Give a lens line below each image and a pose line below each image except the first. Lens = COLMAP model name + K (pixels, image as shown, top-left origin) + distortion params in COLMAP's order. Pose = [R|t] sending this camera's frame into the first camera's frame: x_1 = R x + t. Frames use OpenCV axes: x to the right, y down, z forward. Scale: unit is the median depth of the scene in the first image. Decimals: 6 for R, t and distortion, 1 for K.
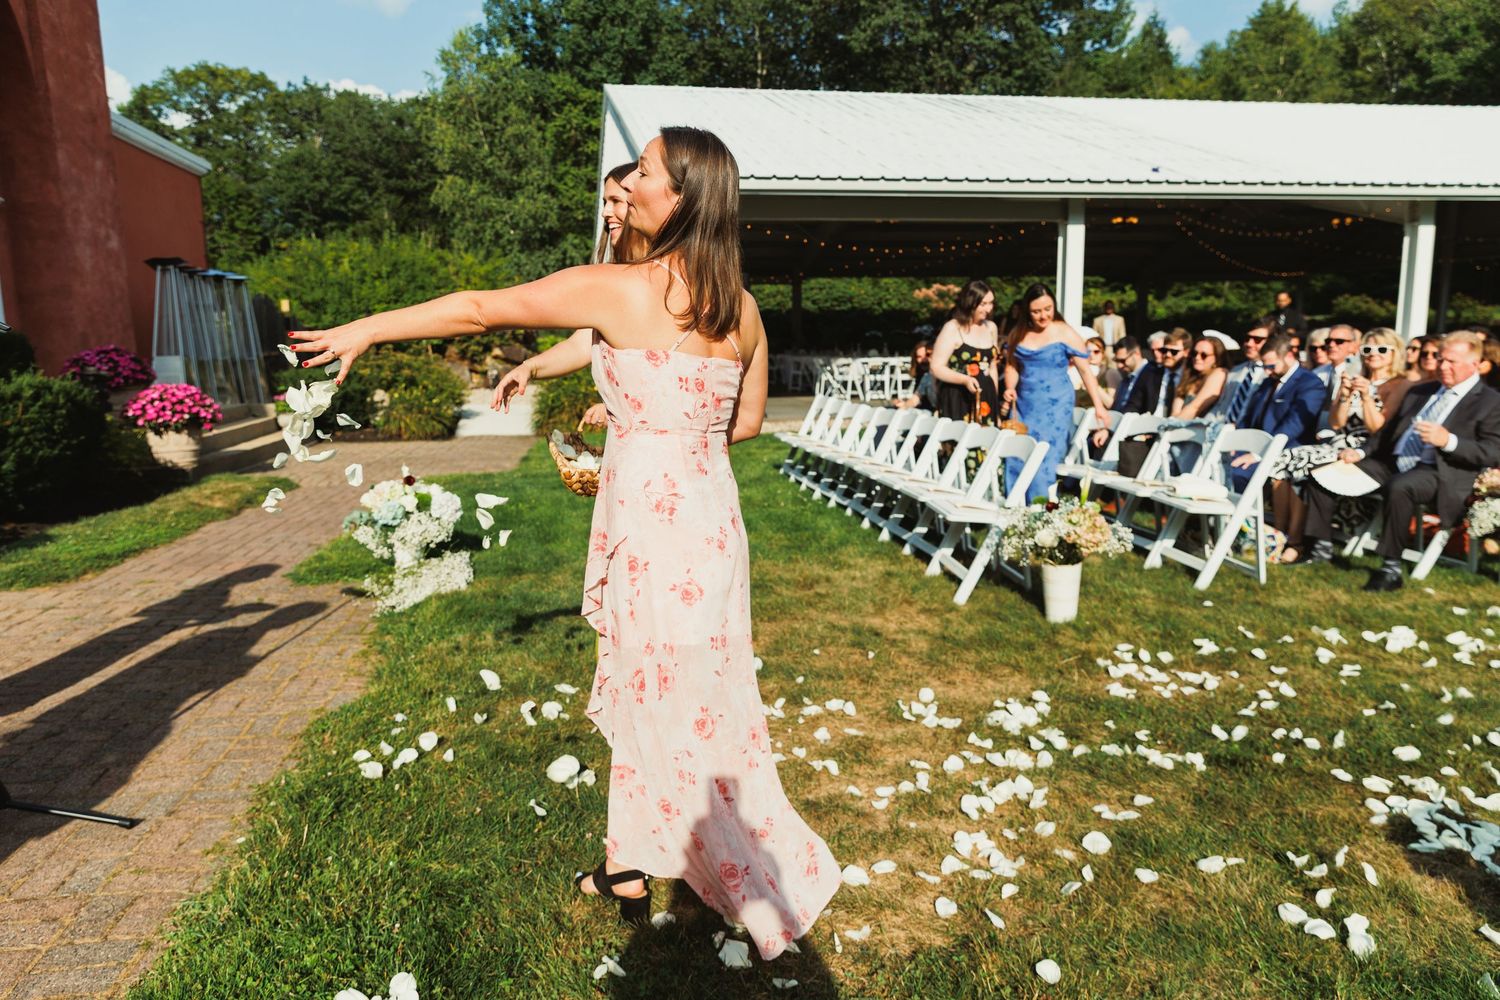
lens RADIAL K [[1010.5, 0, 793.9], [0, 1010.5, 506.4], [0, 0, 1]] dist [0.023611, 0.002932]
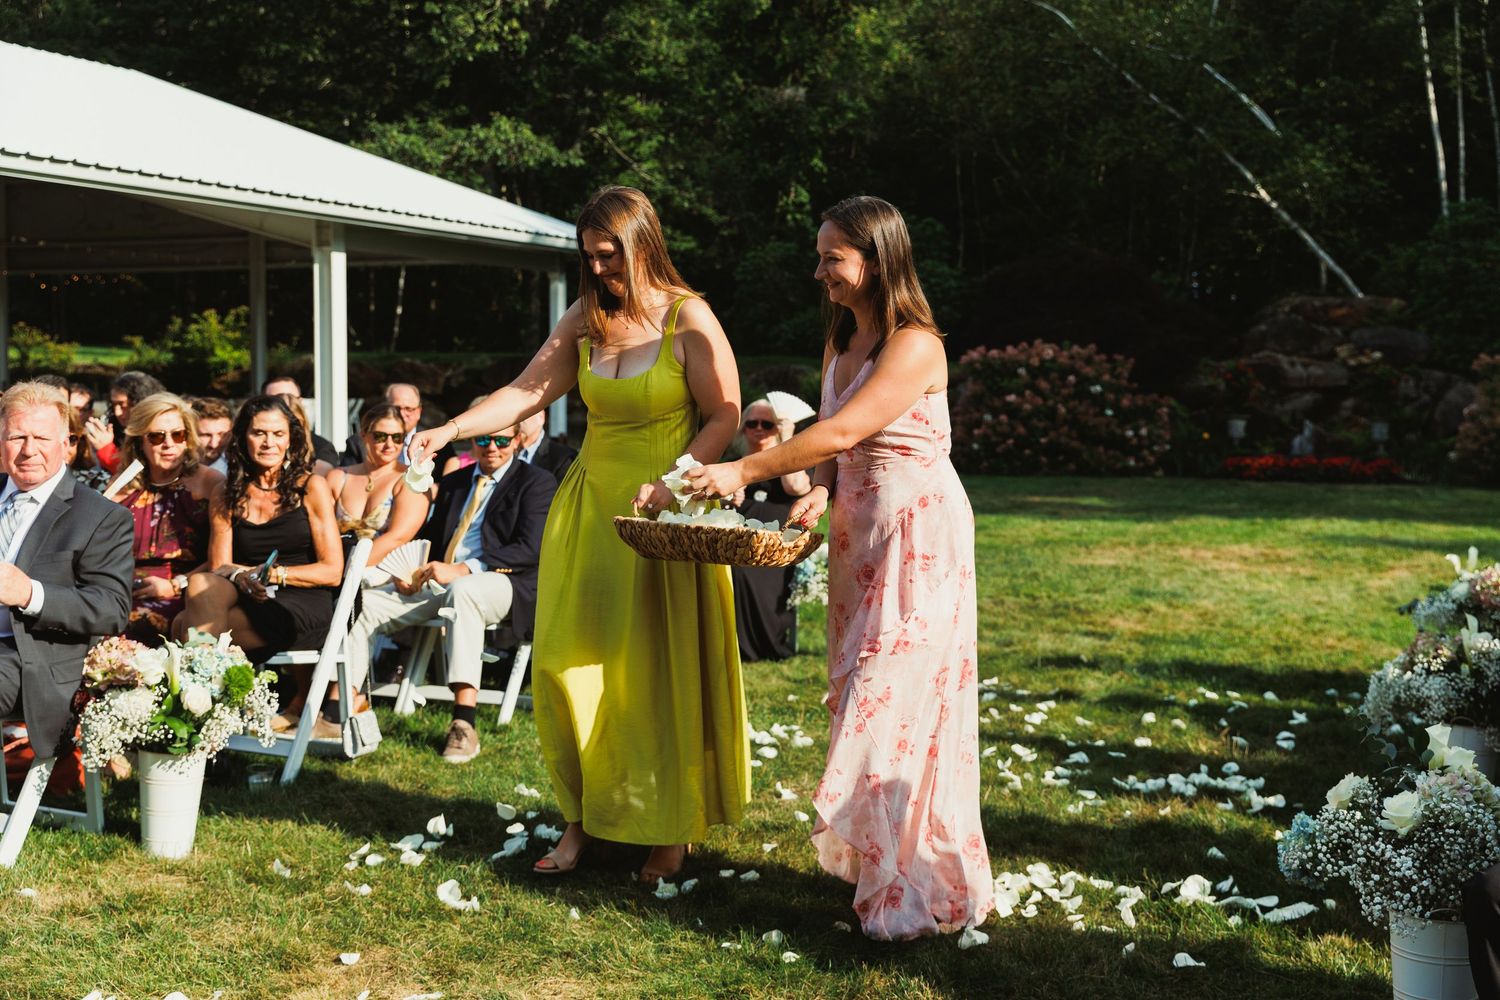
lens RADIAL K [[1735.0, 0, 746.6], [0, 1735.0, 505.6], [0, 0, 1]] dist [0.001152, 0.000000]
pose [[0.571910, -0.044573, 0.819105, 0.123190], [0.123730, 0.991786, -0.032420, -0.029911], [-0.810932, 0.119889, 0.572727, 0.185285]]
